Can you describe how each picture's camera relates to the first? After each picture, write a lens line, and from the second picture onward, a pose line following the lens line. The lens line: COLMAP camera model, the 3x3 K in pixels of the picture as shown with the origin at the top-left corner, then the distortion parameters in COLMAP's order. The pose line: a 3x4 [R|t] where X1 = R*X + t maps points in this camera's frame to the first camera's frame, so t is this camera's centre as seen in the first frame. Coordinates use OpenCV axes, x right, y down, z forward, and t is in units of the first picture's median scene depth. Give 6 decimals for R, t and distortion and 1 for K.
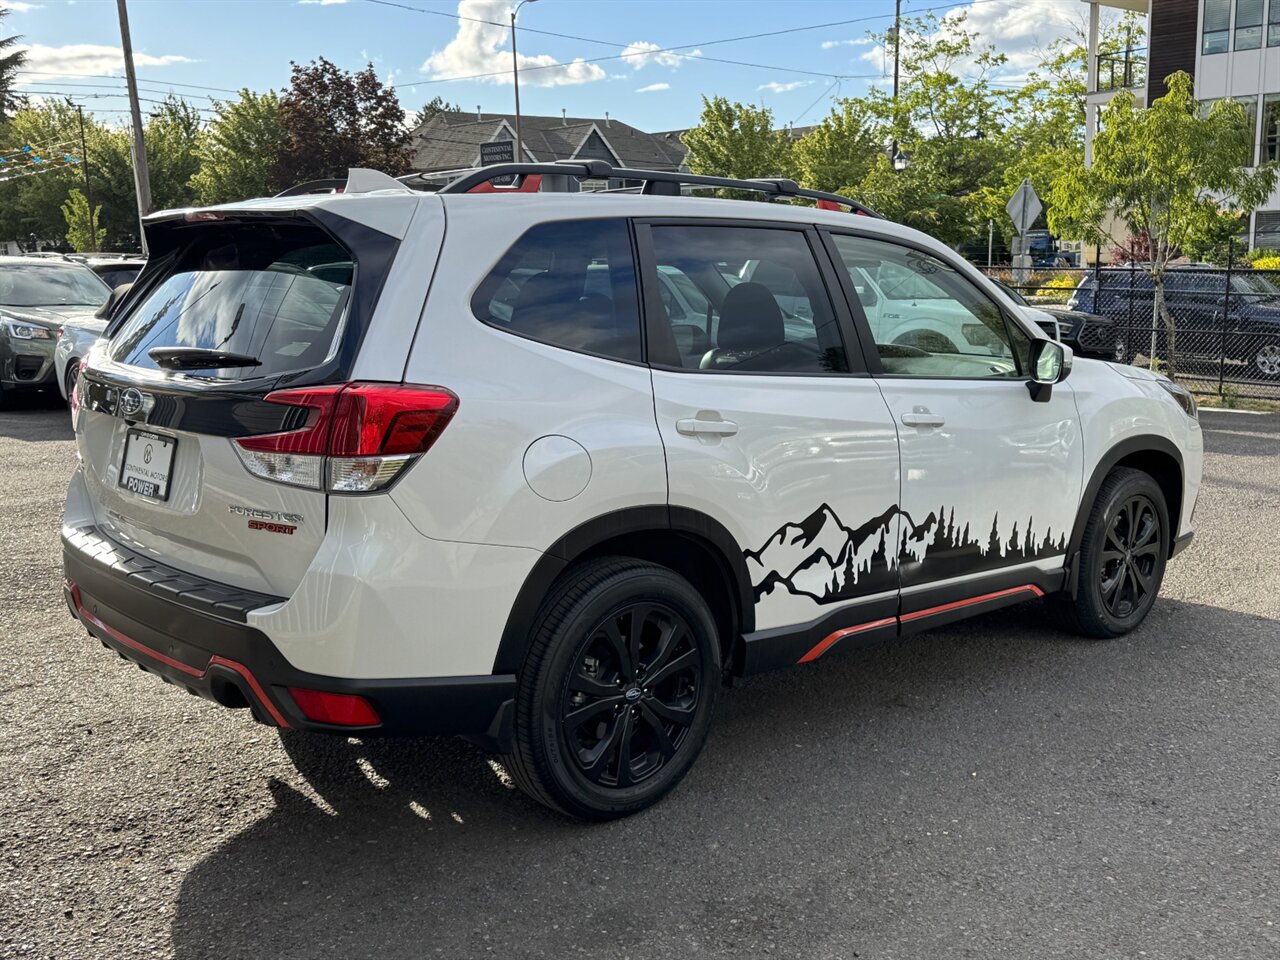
lens RADIAL K [[1311.1, 0, 614.9], [0, 1311.1, 503.4], [0, 0, 1]] dist [0.079818, 0.000000]
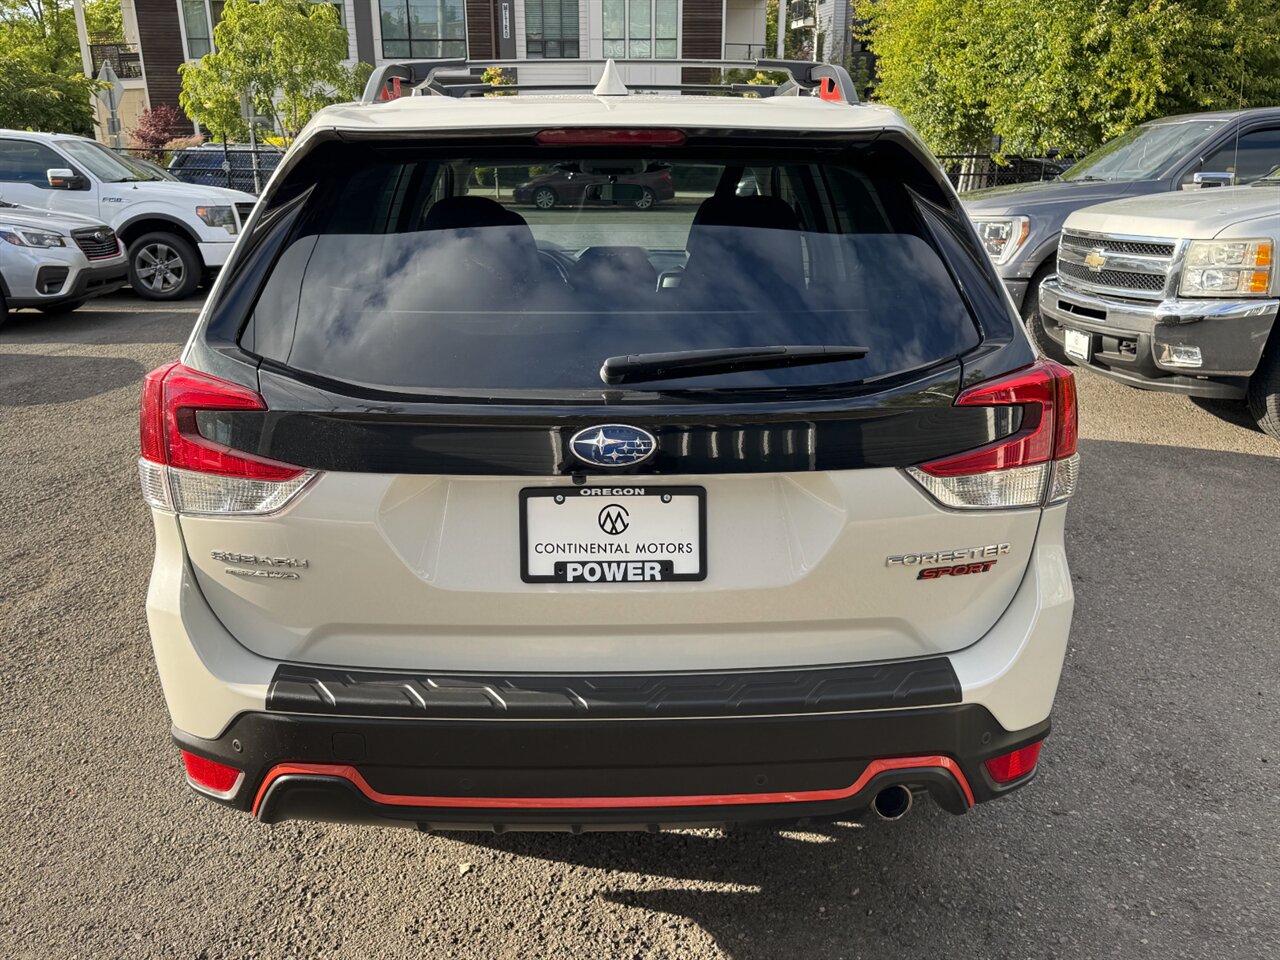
lens RADIAL K [[1087.2, 0, 640.1], [0, 1087.2, 479.5], [0, 0, 1]] dist [0.077953, -0.054033]
pose [[0.633378, -0.226732, 0.739881, -0.726481], [0.132897, 0.973779, 0.184641, -0.151601], [-0.762345, -0.018619, 0.646903, 0.641593]]
